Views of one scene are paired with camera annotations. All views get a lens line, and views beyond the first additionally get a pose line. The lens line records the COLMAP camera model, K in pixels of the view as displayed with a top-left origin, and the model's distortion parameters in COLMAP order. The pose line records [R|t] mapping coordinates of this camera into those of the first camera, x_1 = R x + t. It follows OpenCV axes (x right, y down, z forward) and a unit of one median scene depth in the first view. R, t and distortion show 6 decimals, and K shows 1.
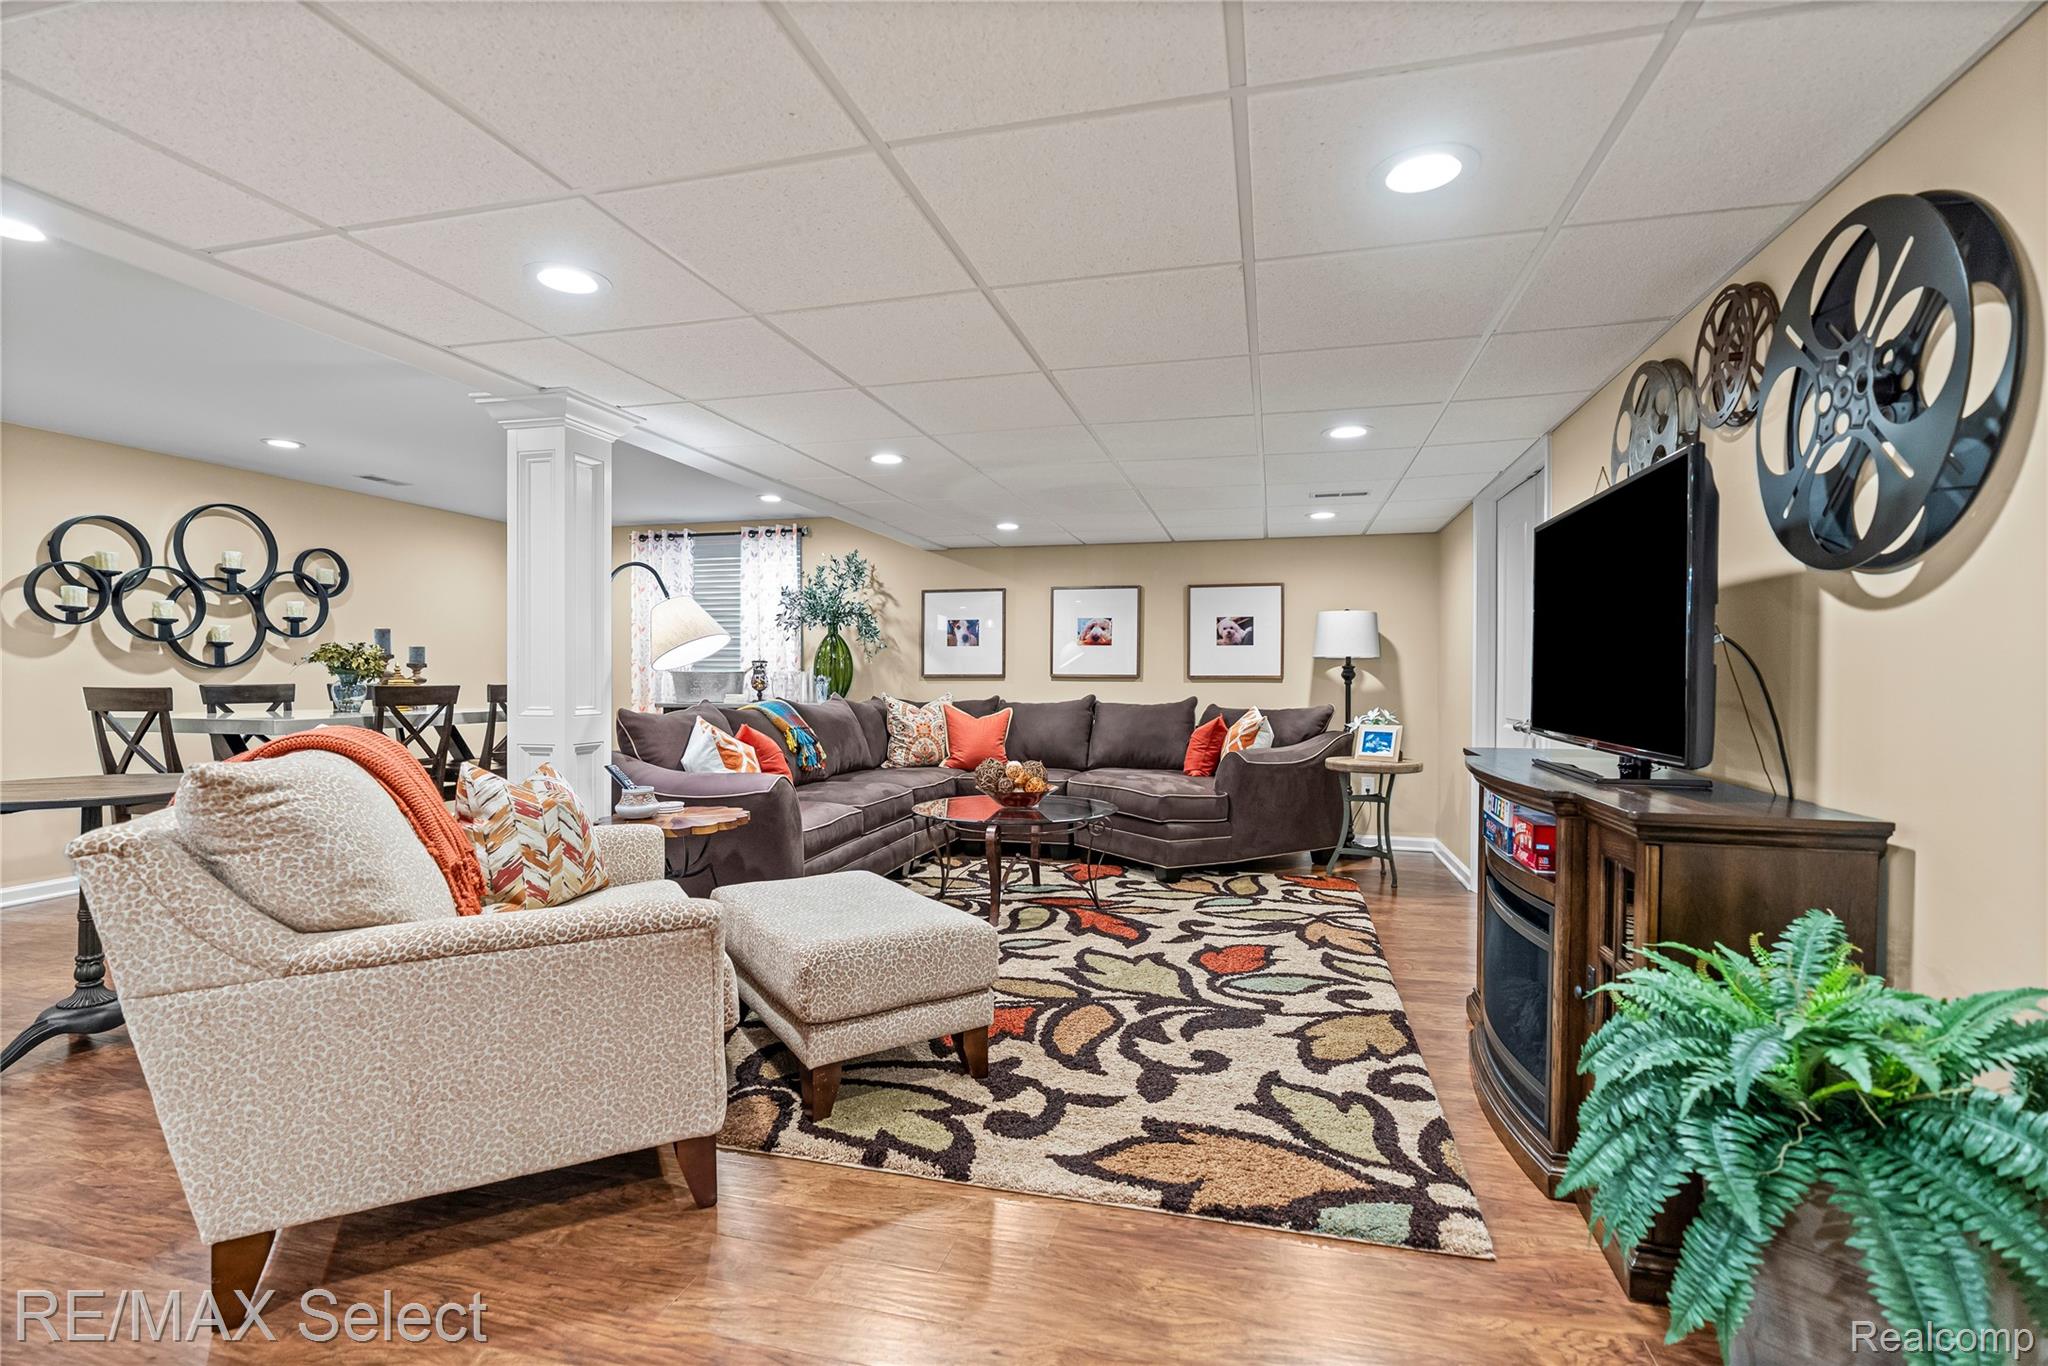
lens RADIAL K [[936.5, 0, 1025.9], [0, 936.5, 684.3], [0, 0, 1]] dist [-0.009458, 0.002999]
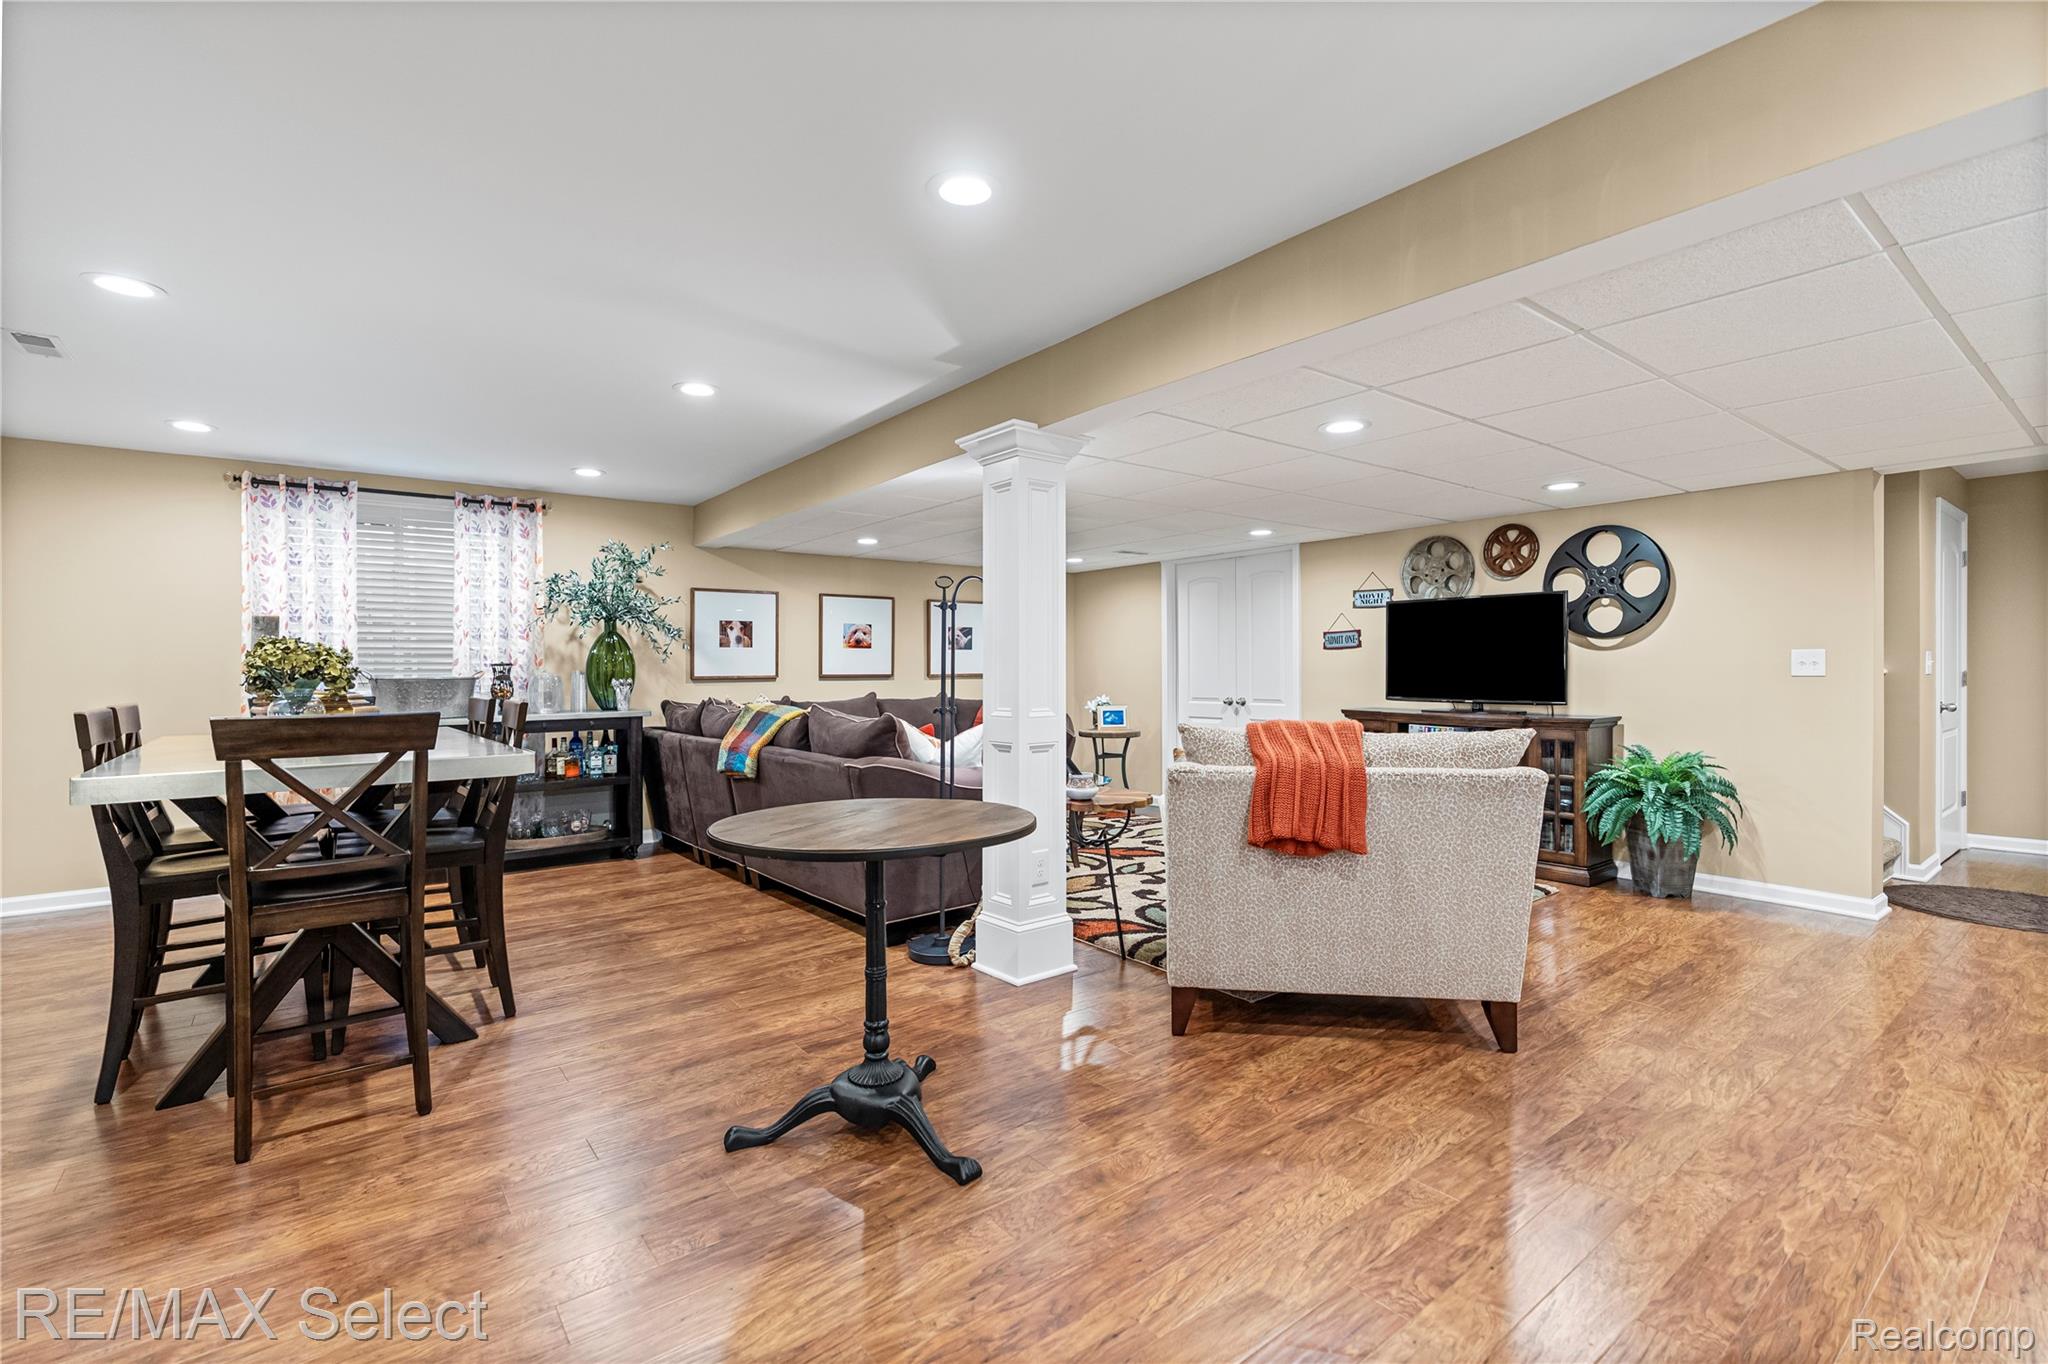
lens RADIAL K [[936.5, 0, 1033.9], [0, 936.5, 684.7], [0, 0, 1]] dist [-0.009458, 0.002999]
pose [[0.608302, -0.019983, 0.793454, -0.943251], [0.016295, 0.999787, 0.012687, -0.012288], [-0.793539, 0.005212, 0.608497, 0.216516]]
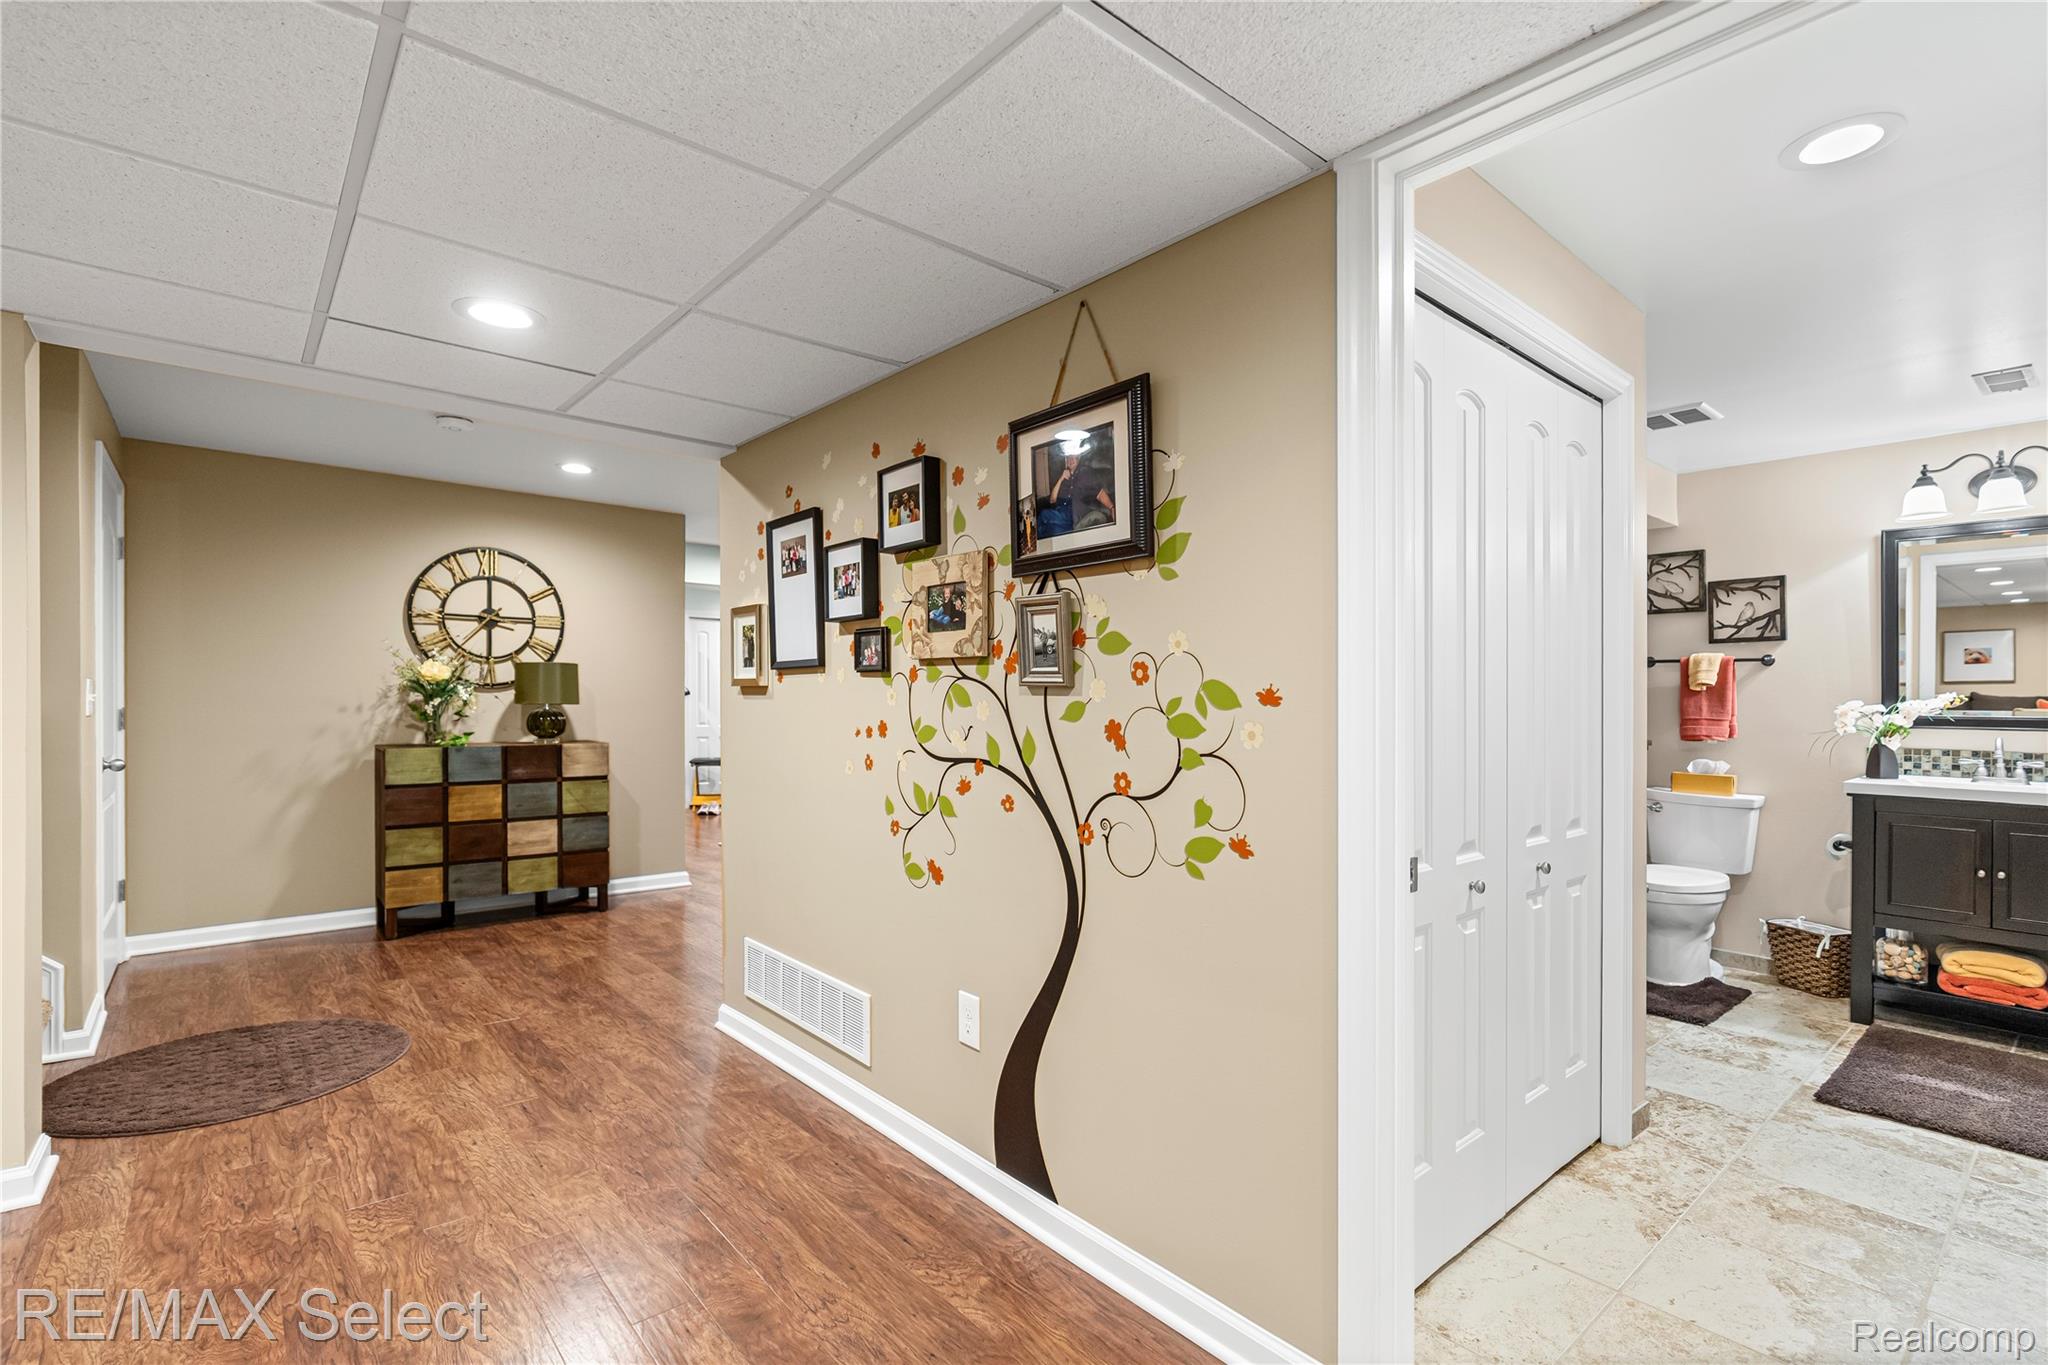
lens RADIAL K [[936.5, 0, 1017.6], [0, 936.5, 697.8], [0, 0, 1]] dist [-0.009458, 0.002999]
pose [[-0.814556, -0.008934, 0.580016, -0.413417], [-0.001249, 0.999906, 0.013649, -0.017013], [-0.580083, 0.010393, -0.814491, 0.209097]]
